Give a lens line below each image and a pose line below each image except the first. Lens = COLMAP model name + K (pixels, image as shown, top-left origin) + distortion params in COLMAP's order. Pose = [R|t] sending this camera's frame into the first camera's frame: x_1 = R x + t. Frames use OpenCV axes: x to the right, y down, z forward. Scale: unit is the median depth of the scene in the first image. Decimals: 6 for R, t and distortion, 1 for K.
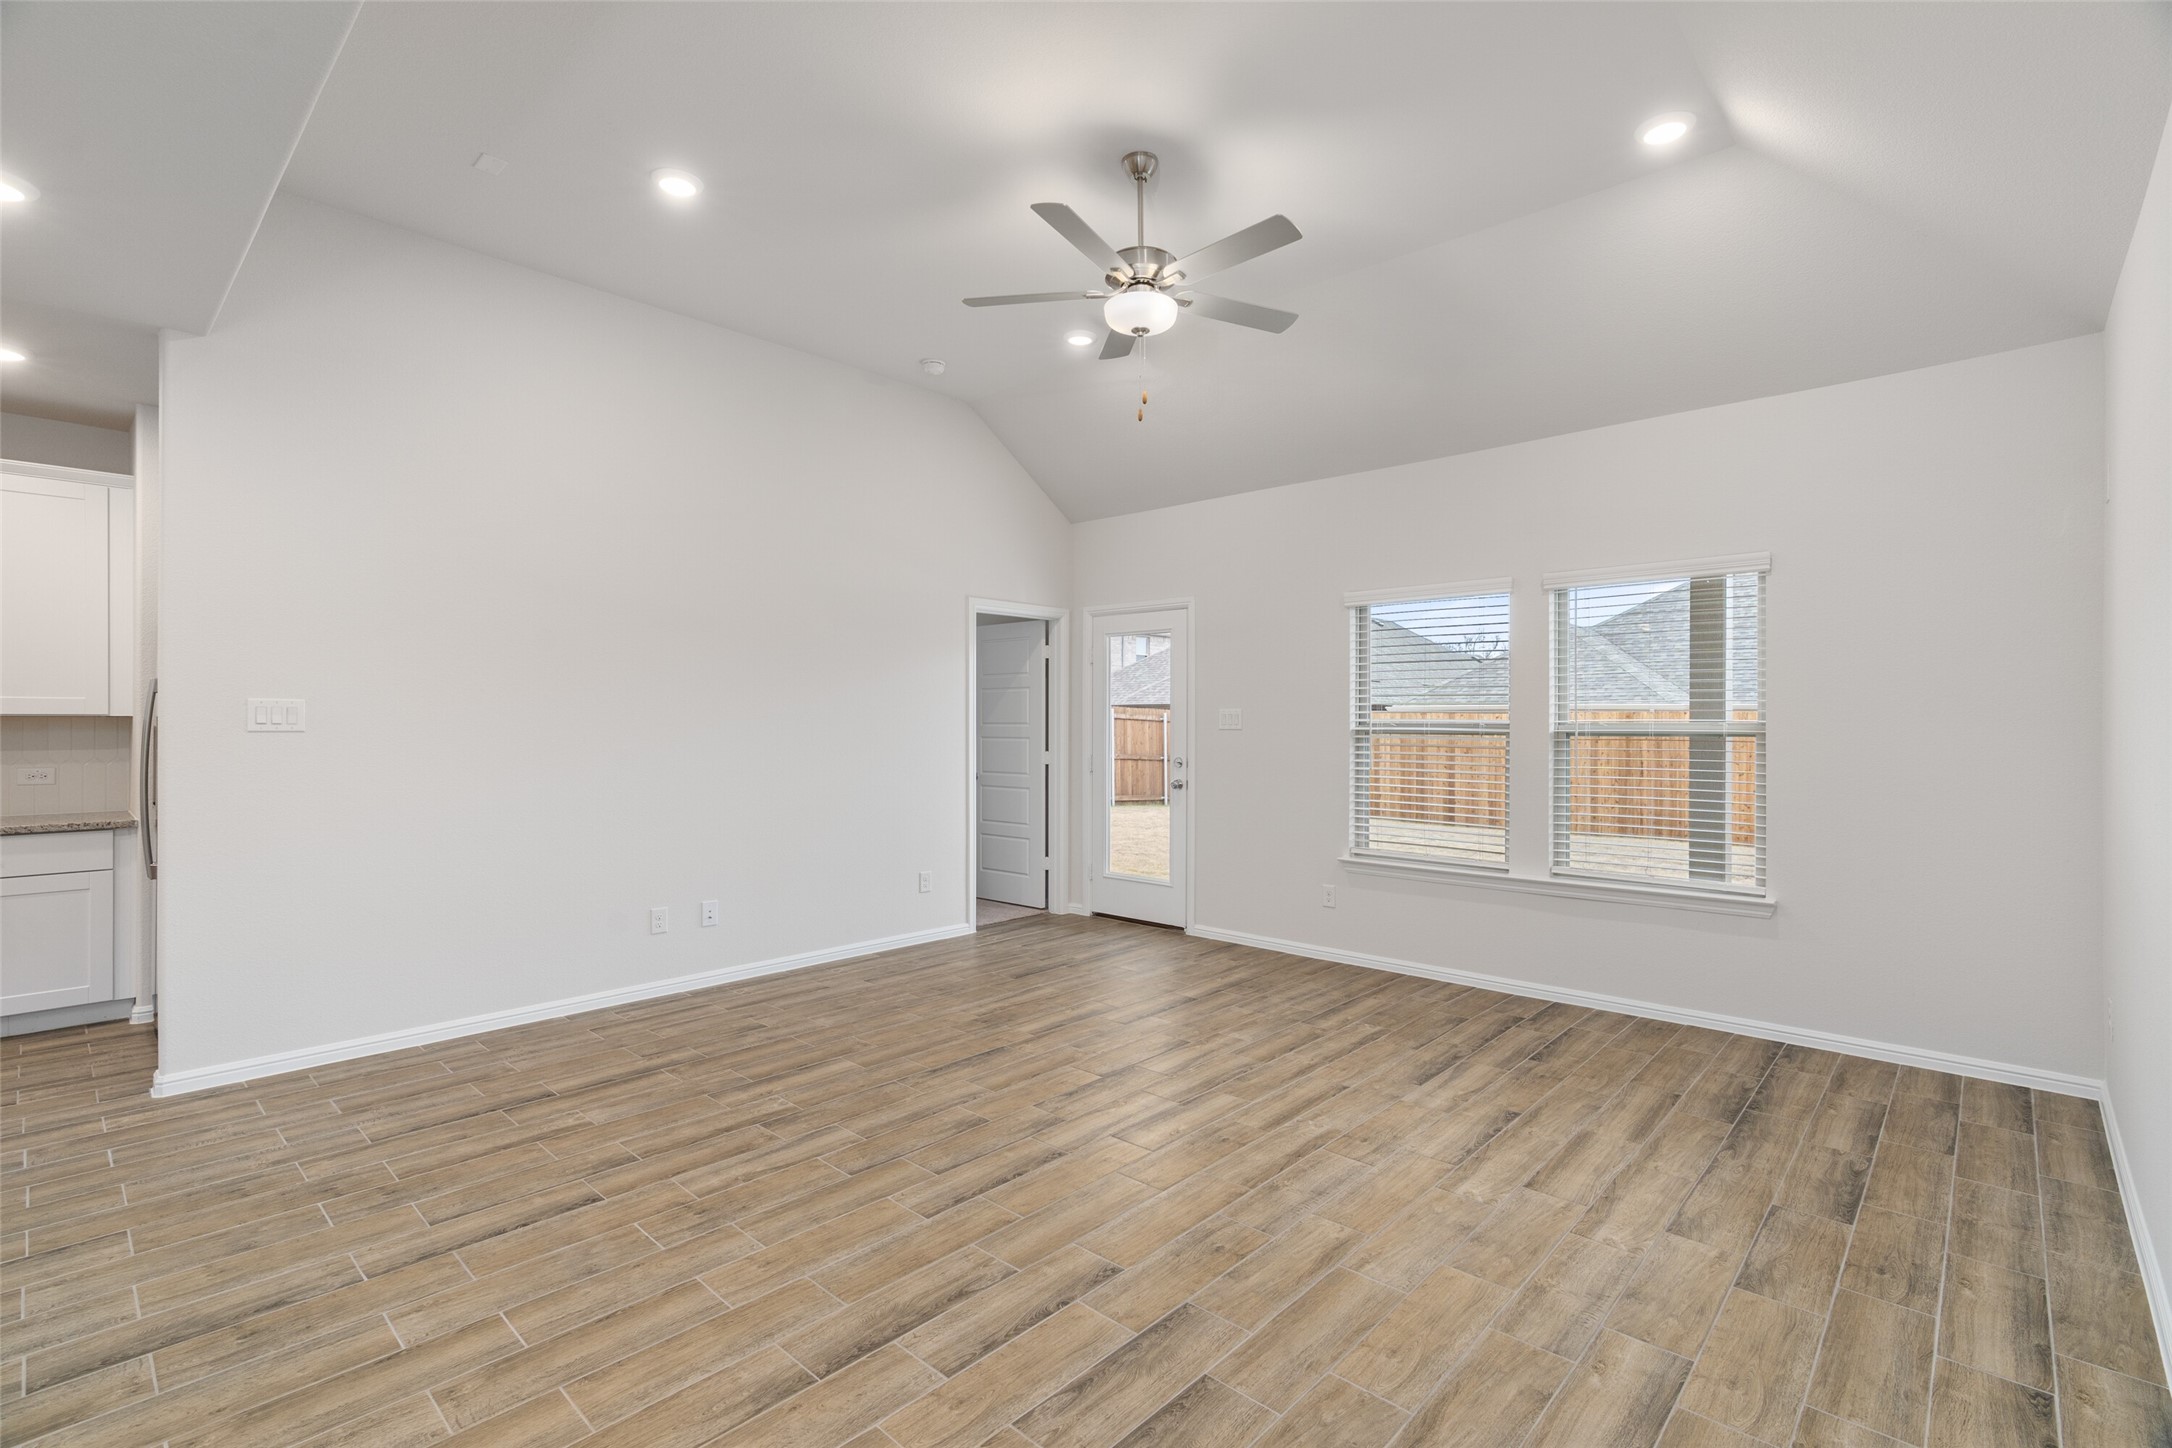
lens RADIAL K [[999.1, 0, 1090.4], [0, 999.1, 735.4], [0, 0, 1]] dist [-0.001931, 0.001014]
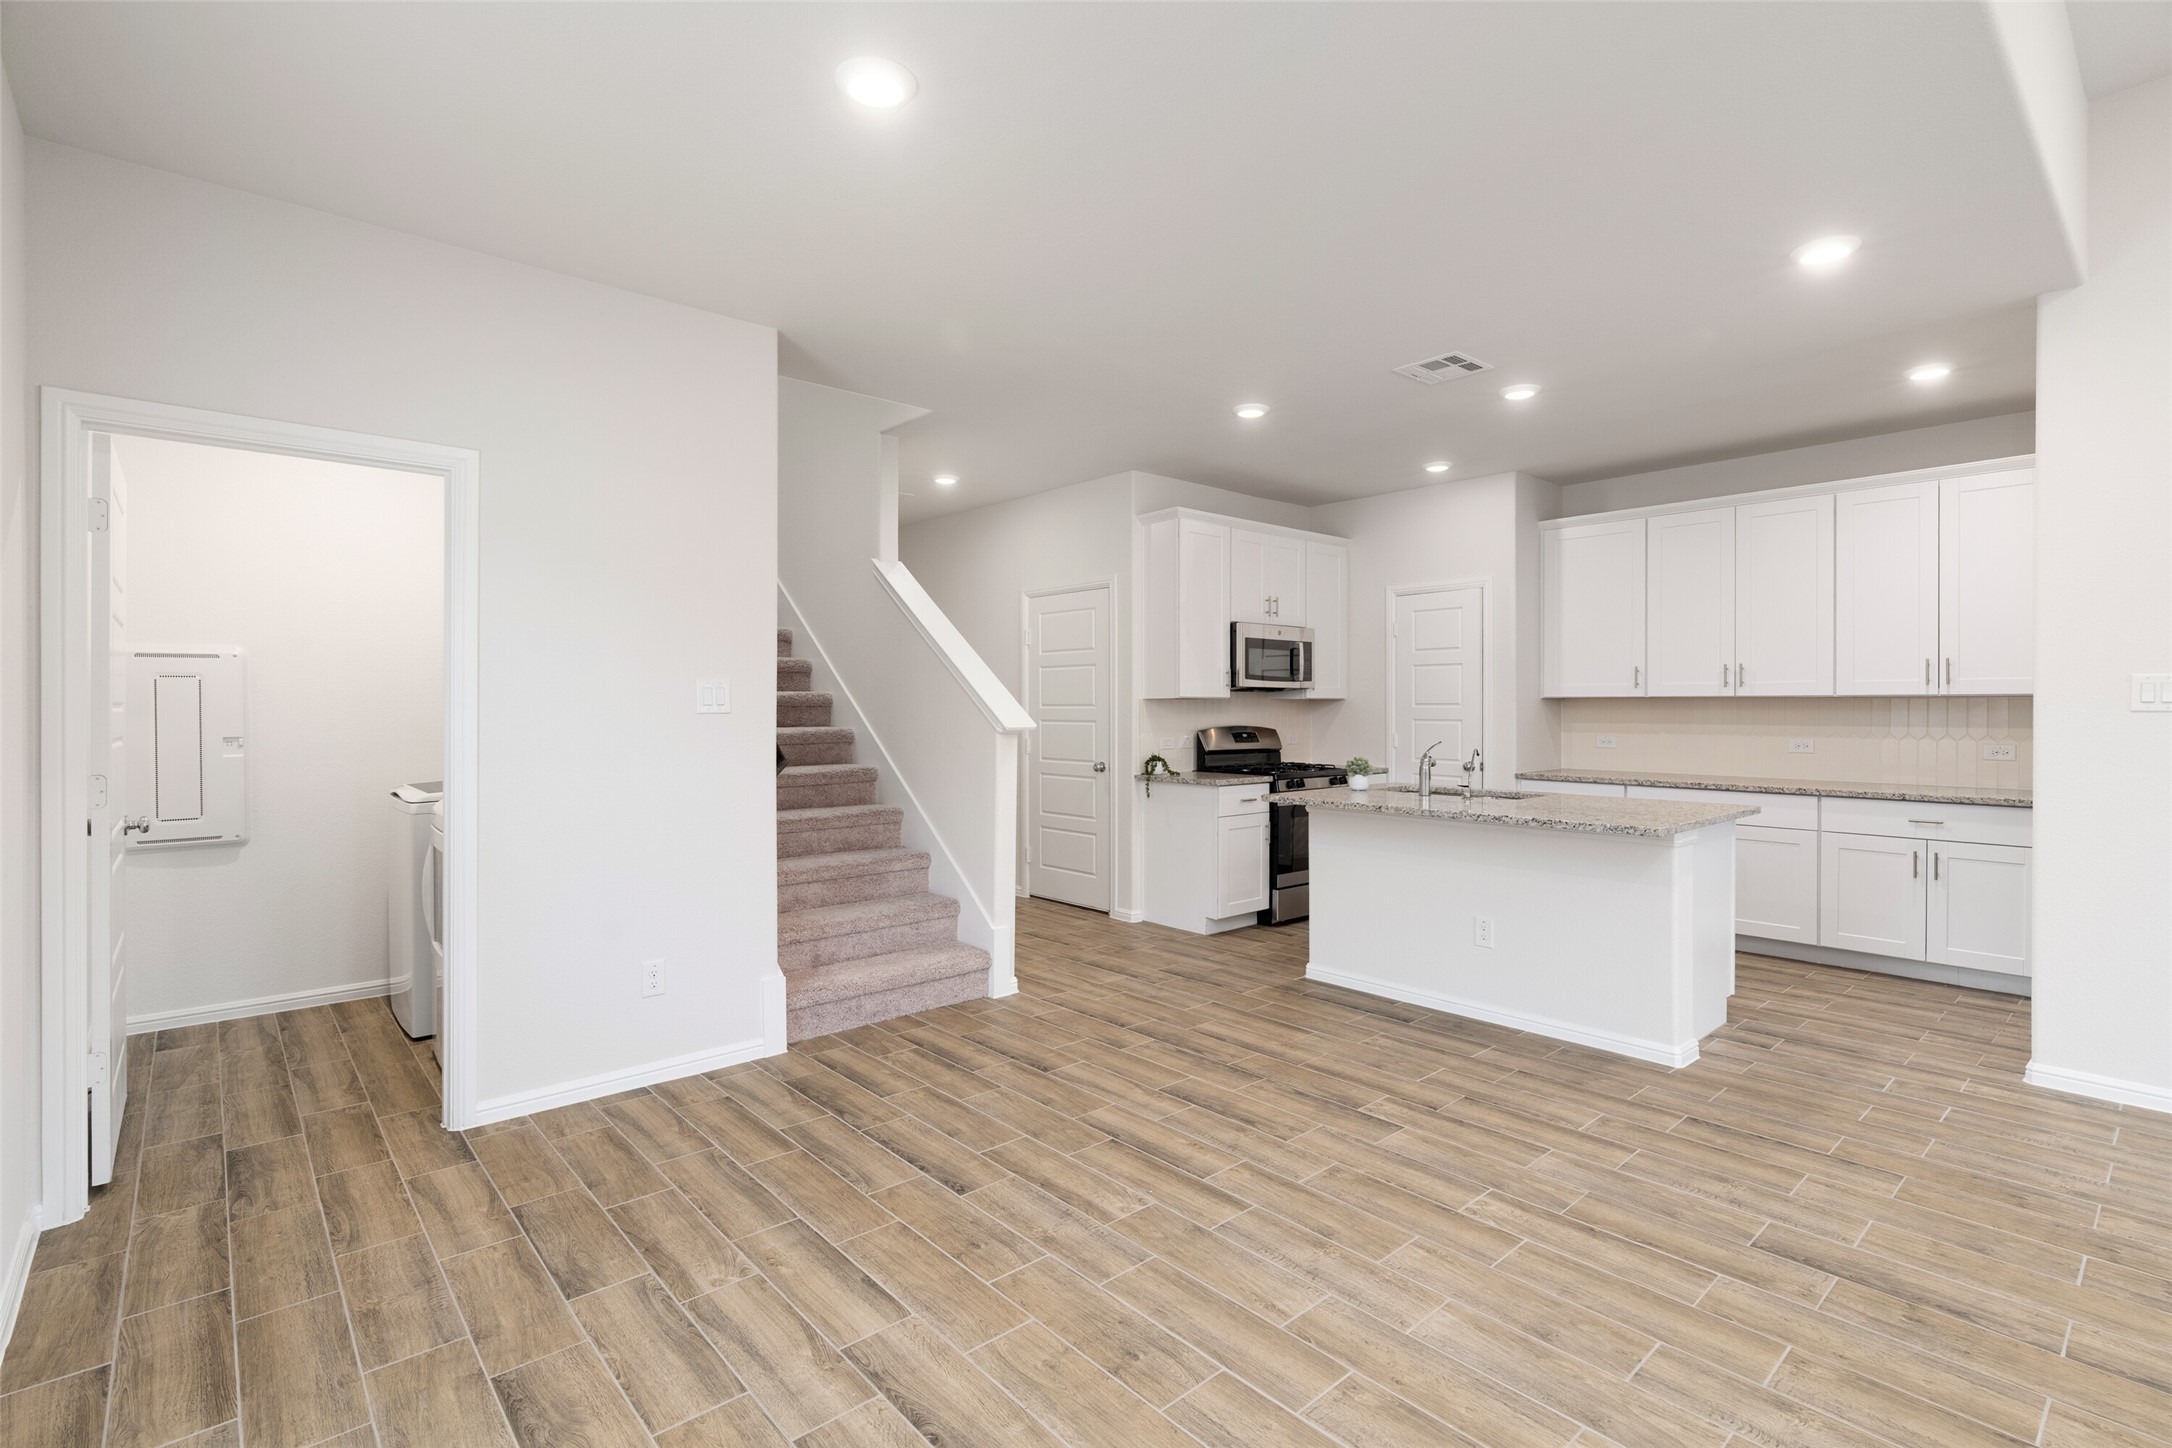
lens RADIAL K [[1003.2, 0, 1083.1], [0, 1003.2, 704.9], [0, 0, 1]] dist [-0.009622, 0.006486]
pose [[-0.104447, -0.001423, -0.994529, 0.157884], [-0.009648, 0.999953, -0.000418, 0.000078], [0.994484, 0.009552, -0.104456, 0.191757]]
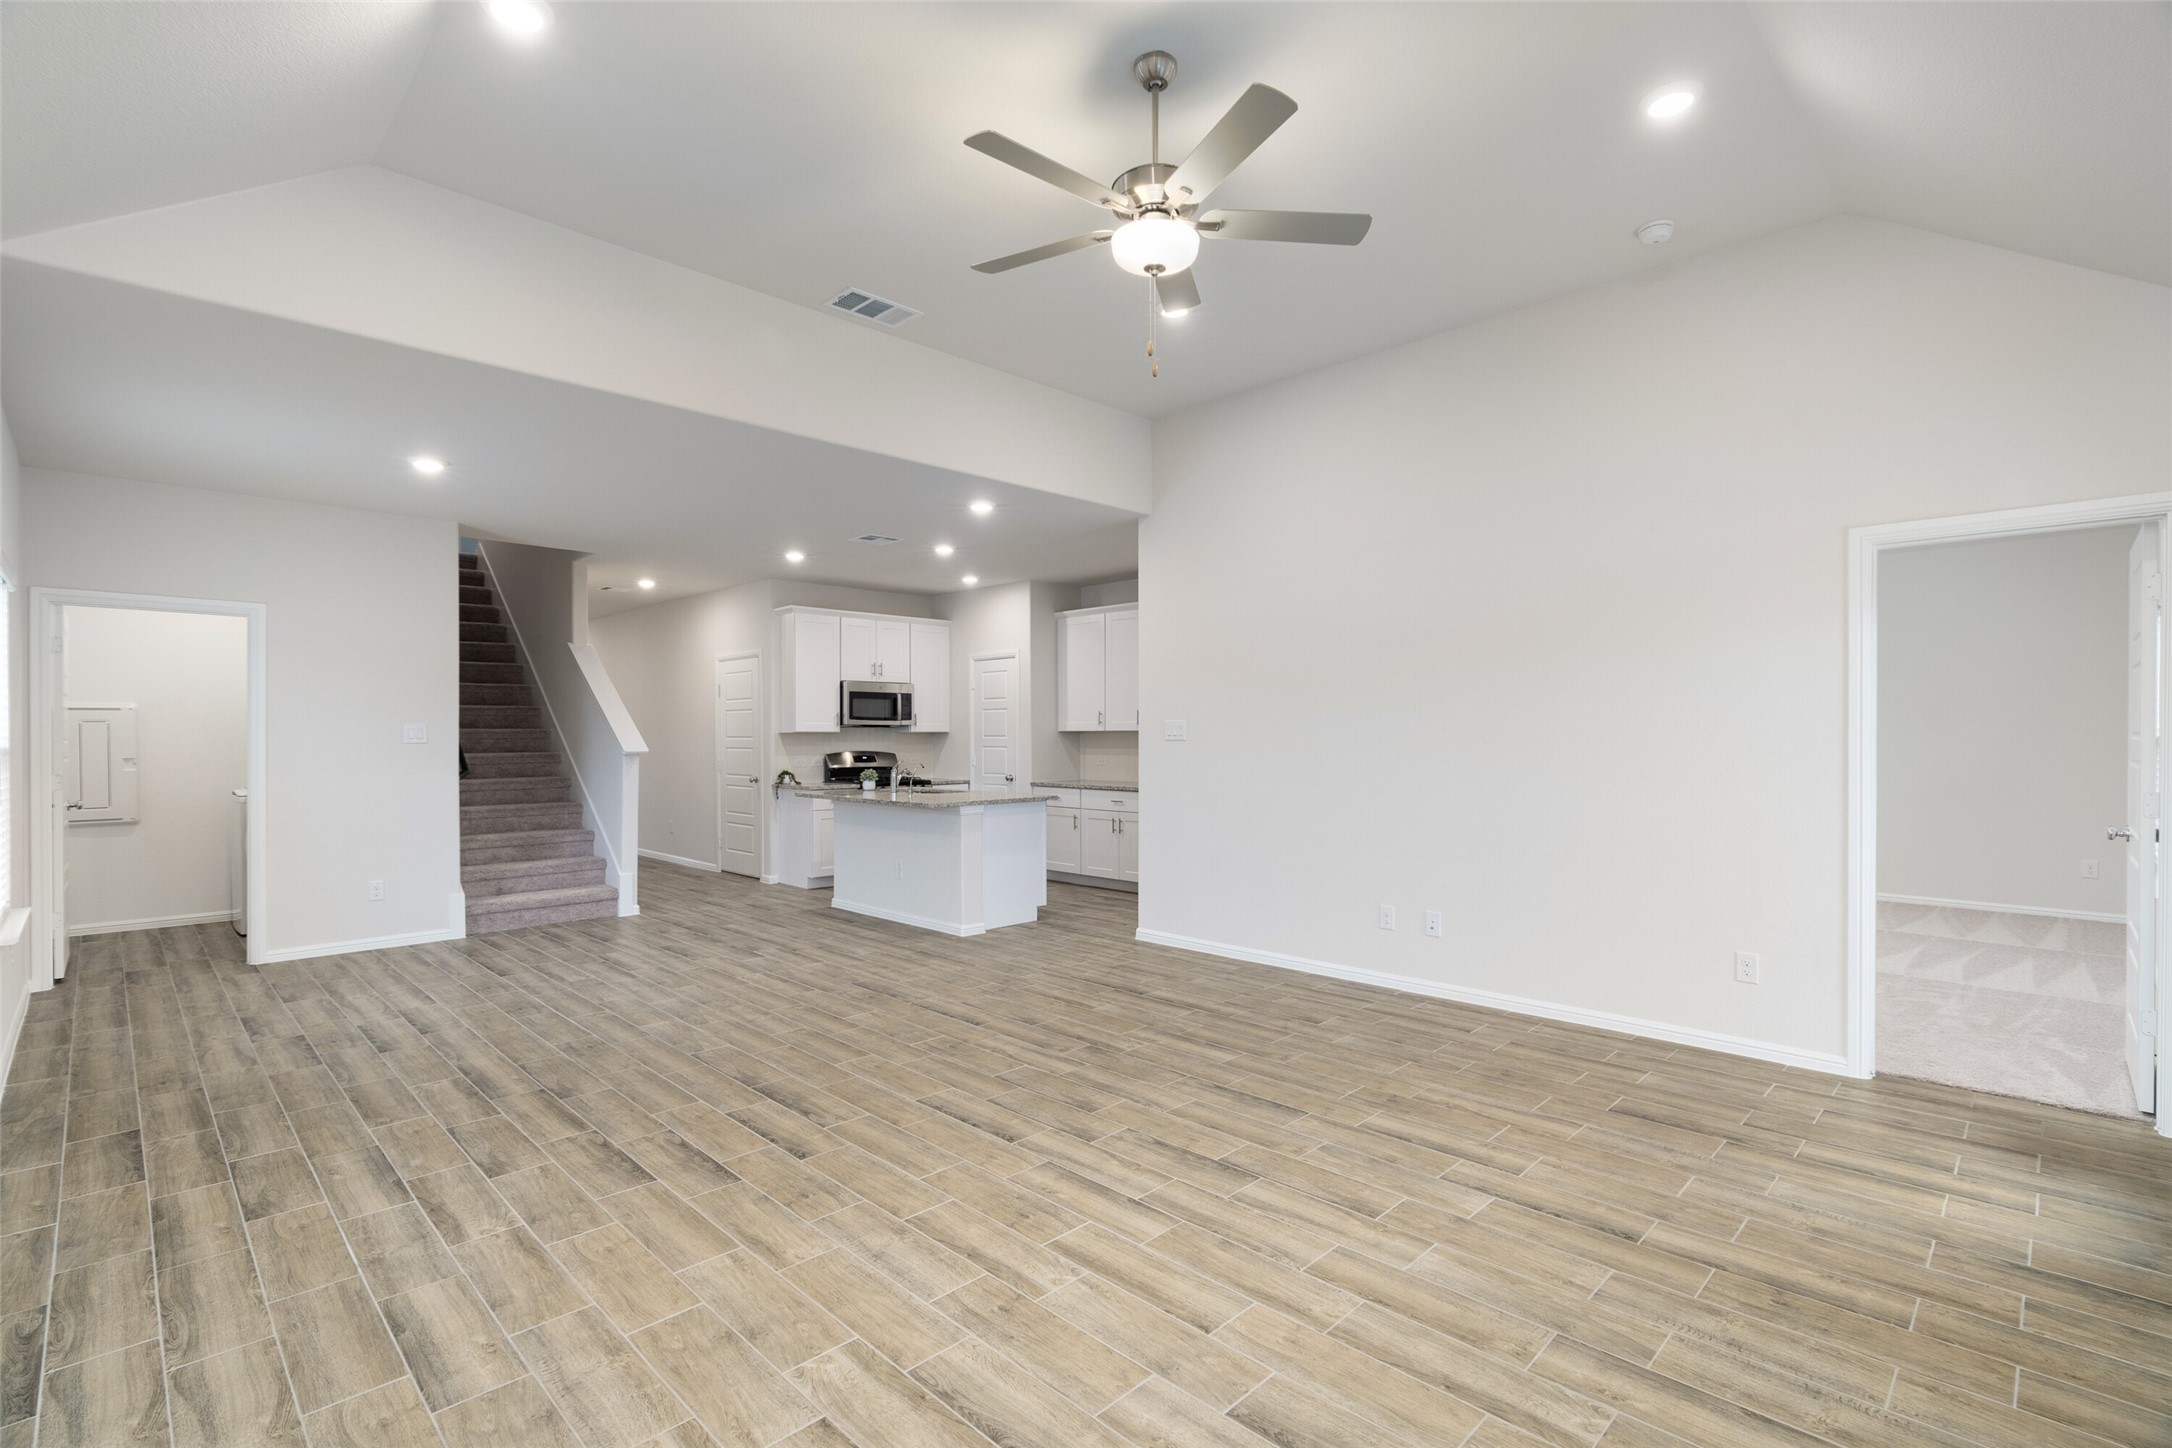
lens RADIAL K [[999.1, 0, 1090.4], [0, 999.1, 735.4], [0, 0, 1]] dist [-0.001931, 0.001014]
pose [[-0.047470, 0.000179, -0.998873, 1.009884], [-0.008157, 0.999967, 0.000567, -0.015128], [0.998839, 0.008175, -0.047467, 1.104222]]
